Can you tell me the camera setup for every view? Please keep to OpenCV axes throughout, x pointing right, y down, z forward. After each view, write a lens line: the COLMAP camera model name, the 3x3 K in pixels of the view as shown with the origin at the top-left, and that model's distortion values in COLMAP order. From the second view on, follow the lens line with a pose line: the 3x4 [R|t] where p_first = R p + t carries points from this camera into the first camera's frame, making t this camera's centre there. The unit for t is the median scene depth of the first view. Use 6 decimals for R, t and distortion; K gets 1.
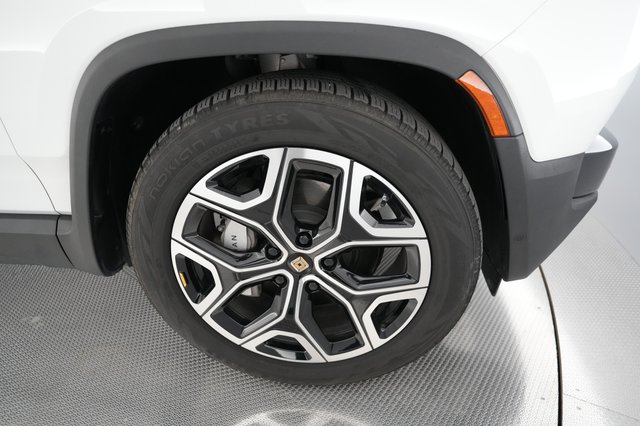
lens RADIAL K [[432.7, 0, 320.0], [0, 432.7, 213.0], [0, 0, 1]] dist [-0.001582, -0.000279]
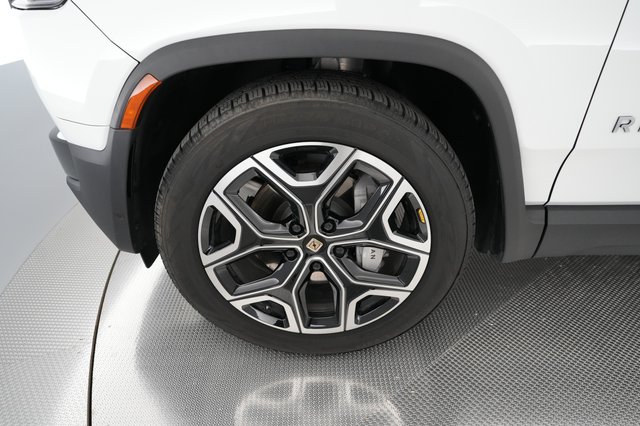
lens RADIAL K [[432.7, 0, 320.0], [0, 432.7, 213.0], [0, 0, 1]] dist [-0.001582, -0.000279]
pose [[0.921232, 0.282324, 0.267628, -0.361183], [-0.292424, 0.956286, -0.002214, 0.036675], [-0.256554, -0.076222, 0.963520, -0.083395]]
